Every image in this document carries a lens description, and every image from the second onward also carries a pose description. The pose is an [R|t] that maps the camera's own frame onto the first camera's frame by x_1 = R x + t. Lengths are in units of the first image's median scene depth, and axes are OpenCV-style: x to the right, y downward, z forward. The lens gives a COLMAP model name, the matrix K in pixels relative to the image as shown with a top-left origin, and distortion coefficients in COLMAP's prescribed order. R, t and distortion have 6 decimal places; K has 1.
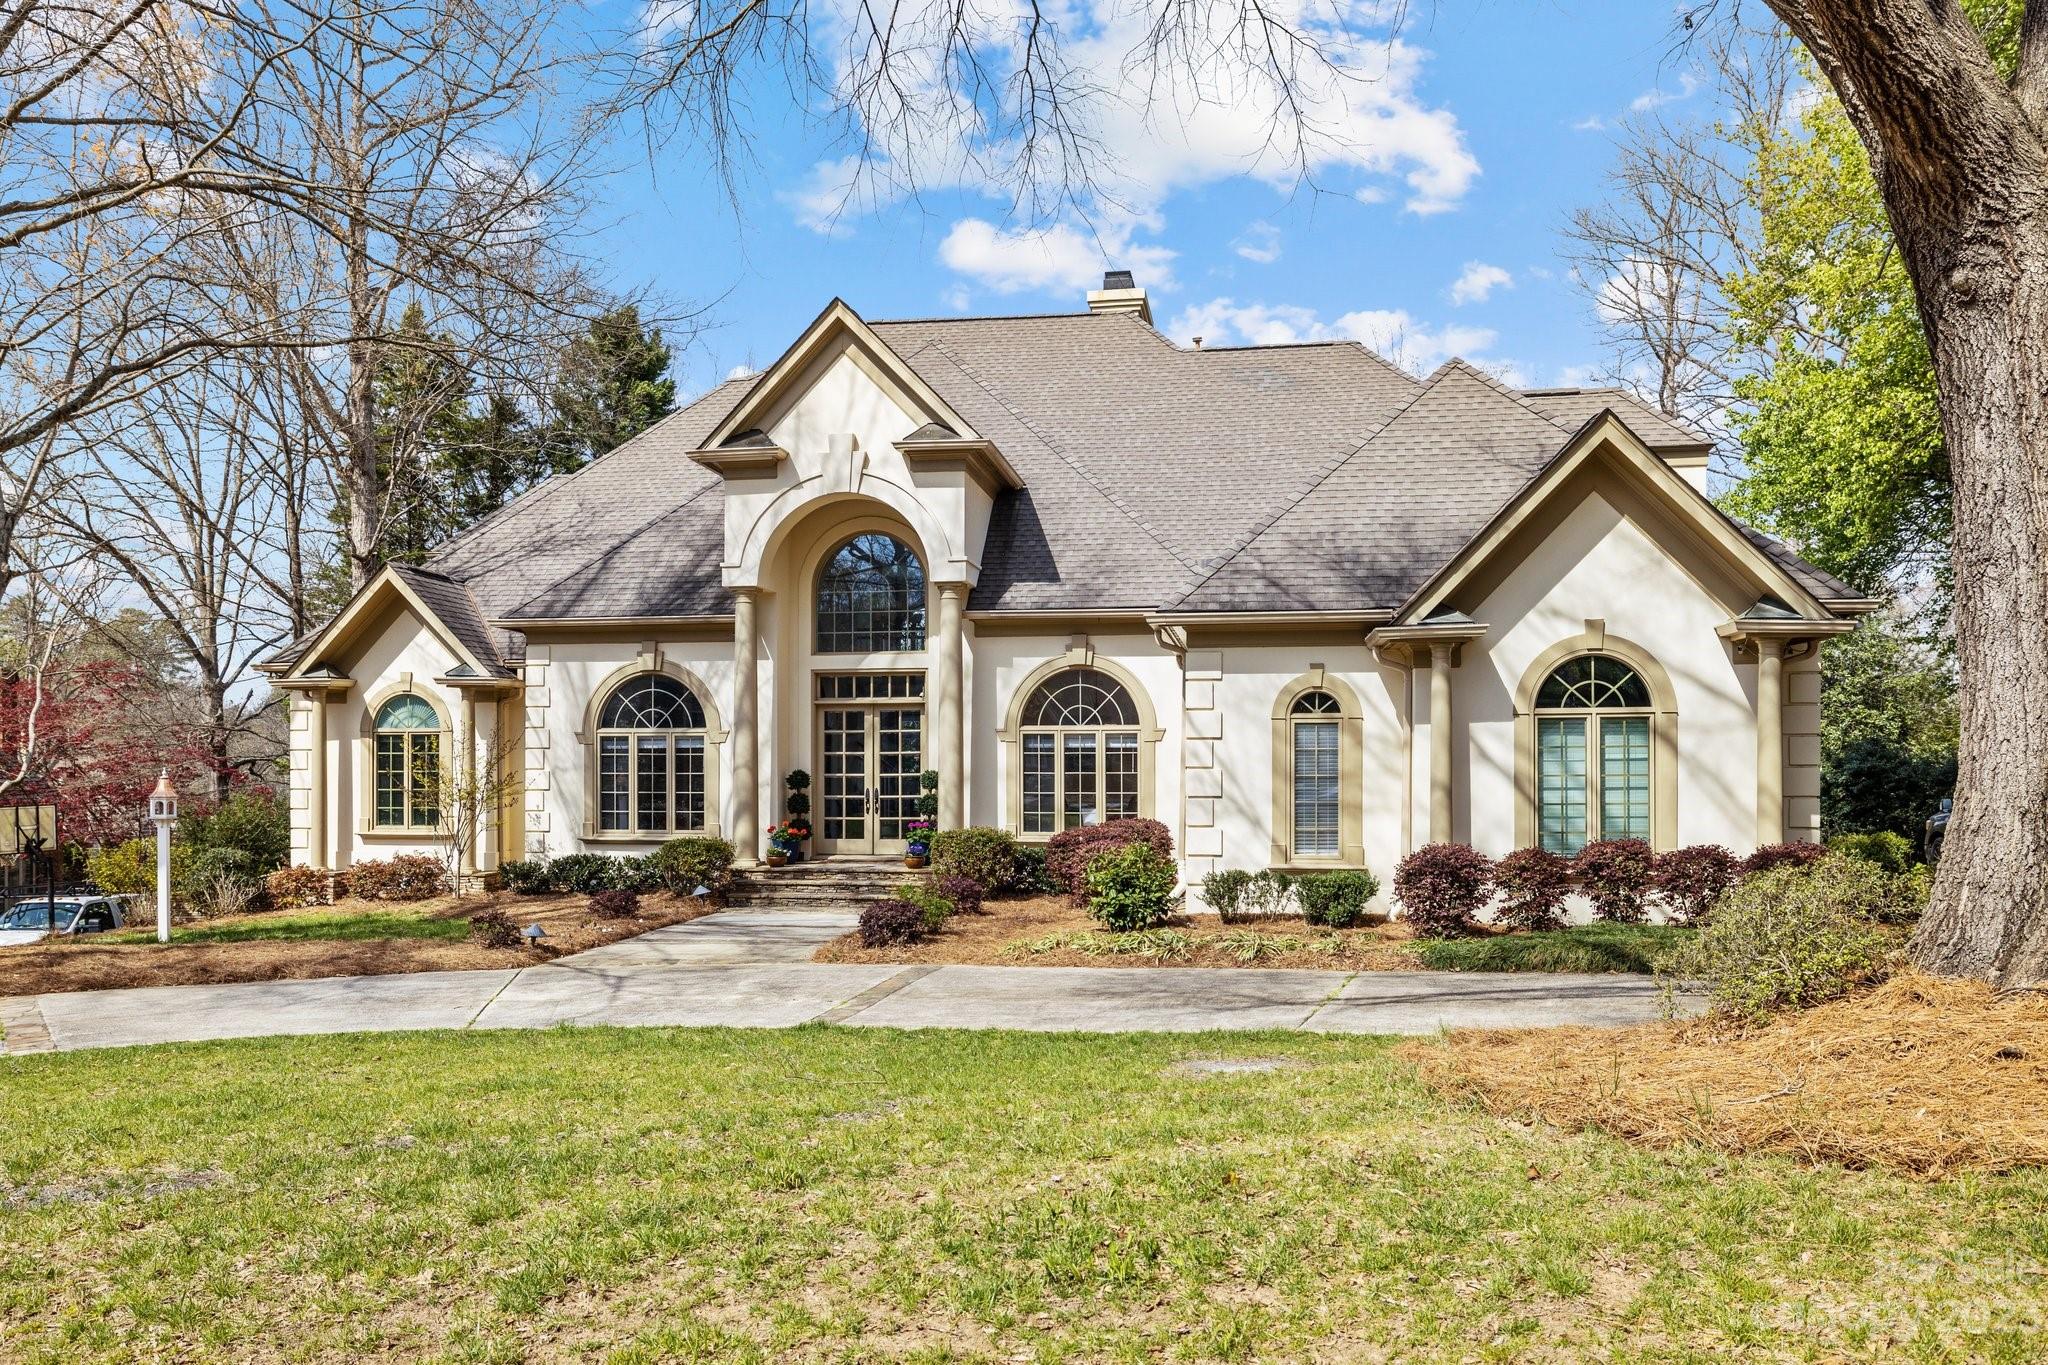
lens RADIAL K [[1431.0, 0, 1059.1], [0, 1431.0, 776.2], [0, 0, 1]] dist [-0.004392, 0.008468]
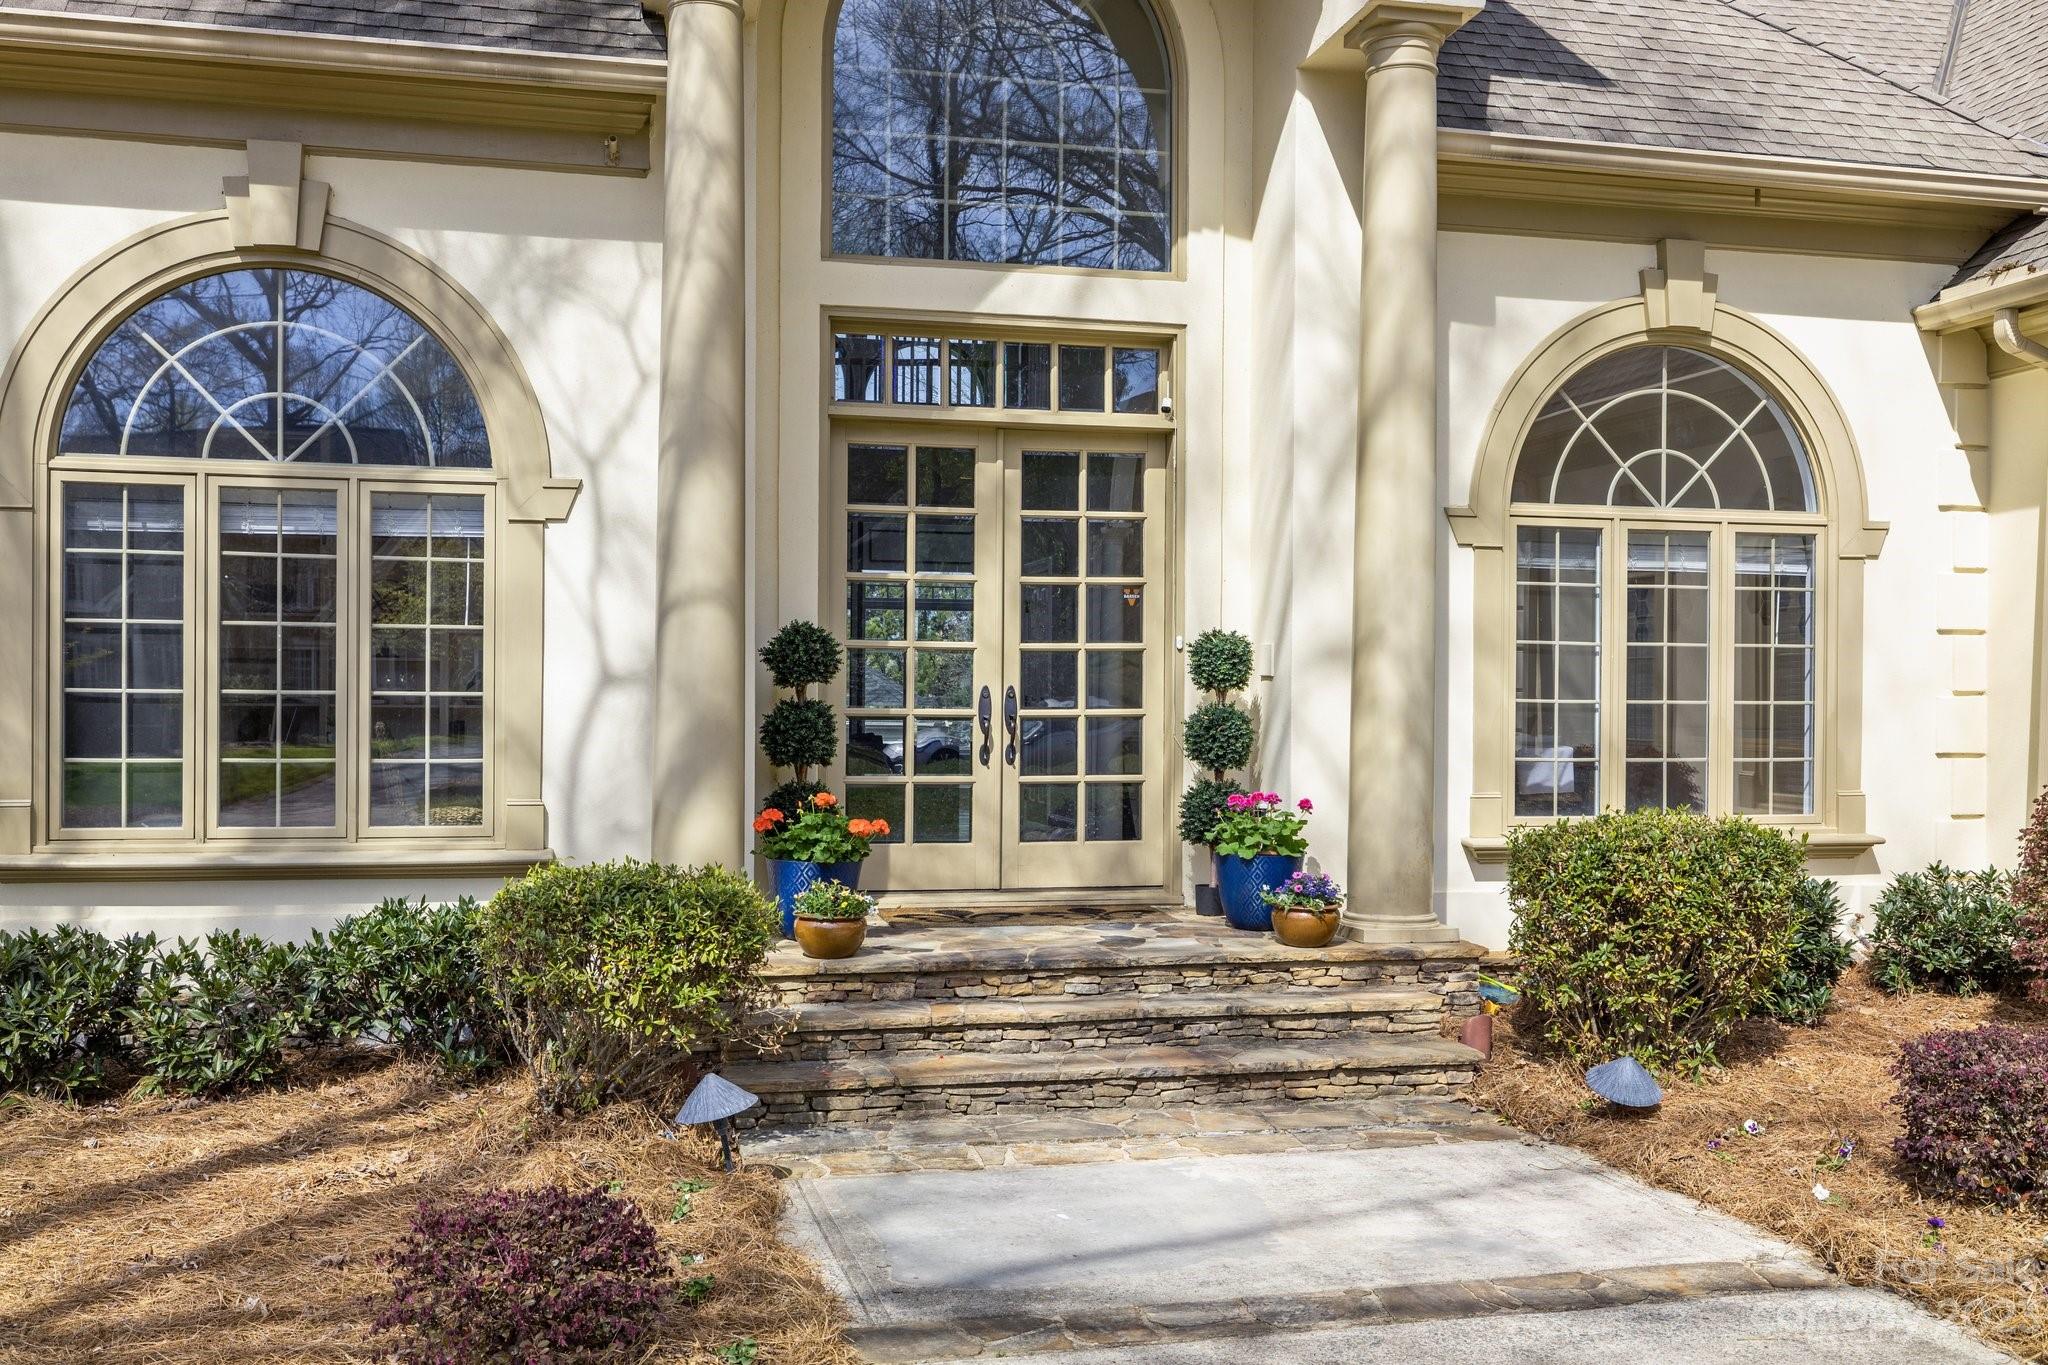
lens RADIAL K [[1776.5, 0, 1033.7], [0, 1776.5, 721.9], [0, 0, 1]] dist [-0.001893, 0.005022]
pose [[0.935744, 0.003451, 0.352664, -0.269878], [-0.005852, 0.999966, 0.005742, 0.014431], [-0.352632, -0.007436, 0.935732, 0.627275]]
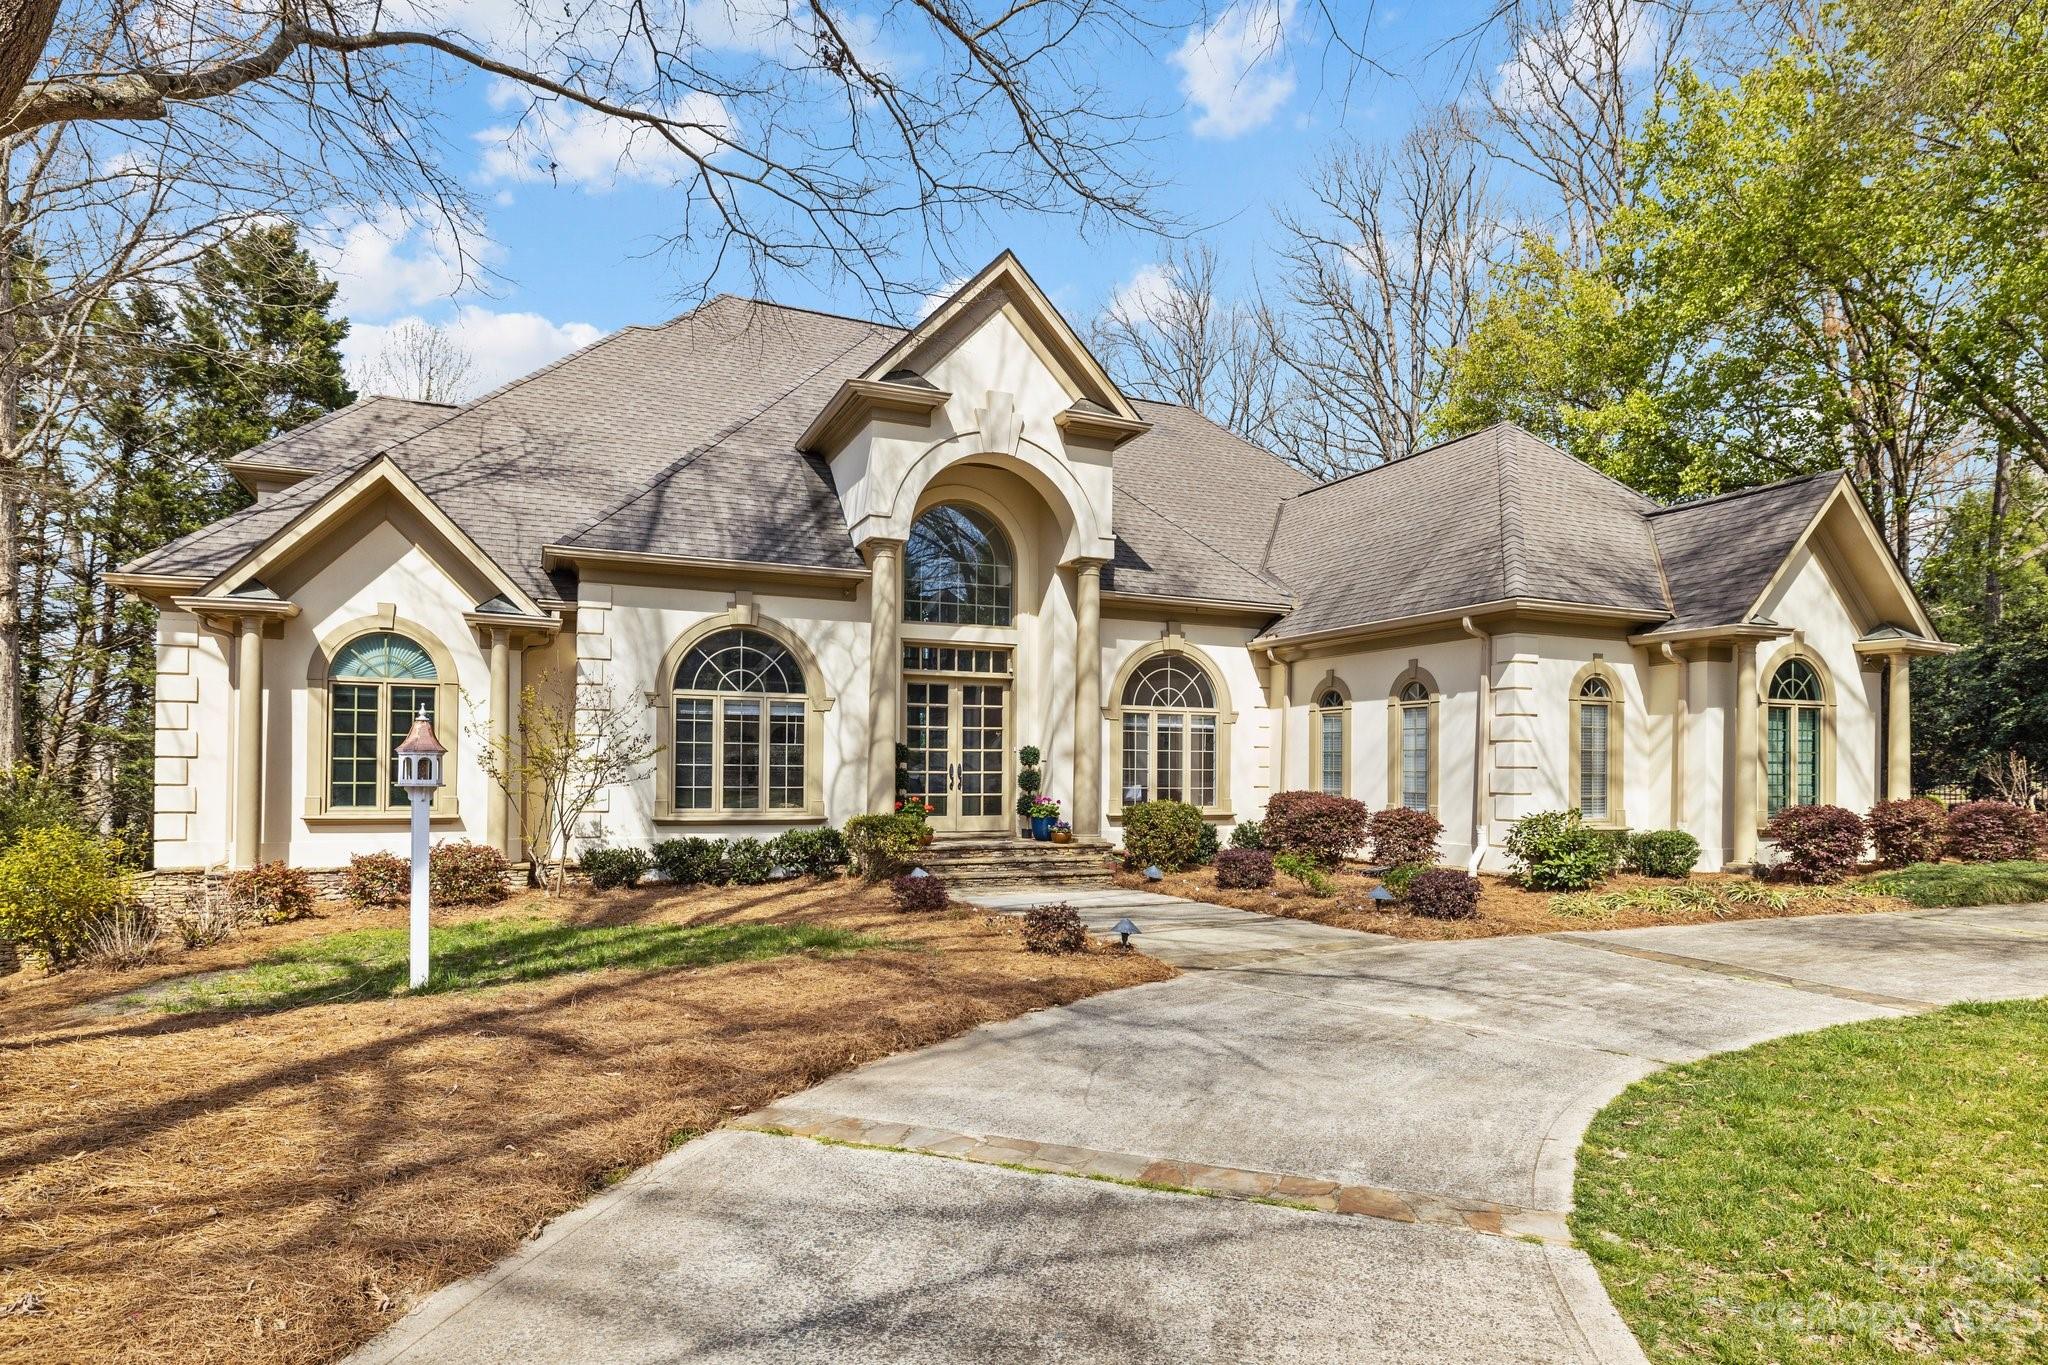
lens RADIAL K [[1082.5, 0, 1025.5], [0, 1082.5, 768.7], [0, 0, 1]] dist [-0.002662, -0.000609]
pose [[0.855791, 0.009969, 0.517225, -0.479170], [-0.006809, 0.999945, -0.008007, 0.017647], [-0.517276, 0.003331, 0.855812, 0.347885]]
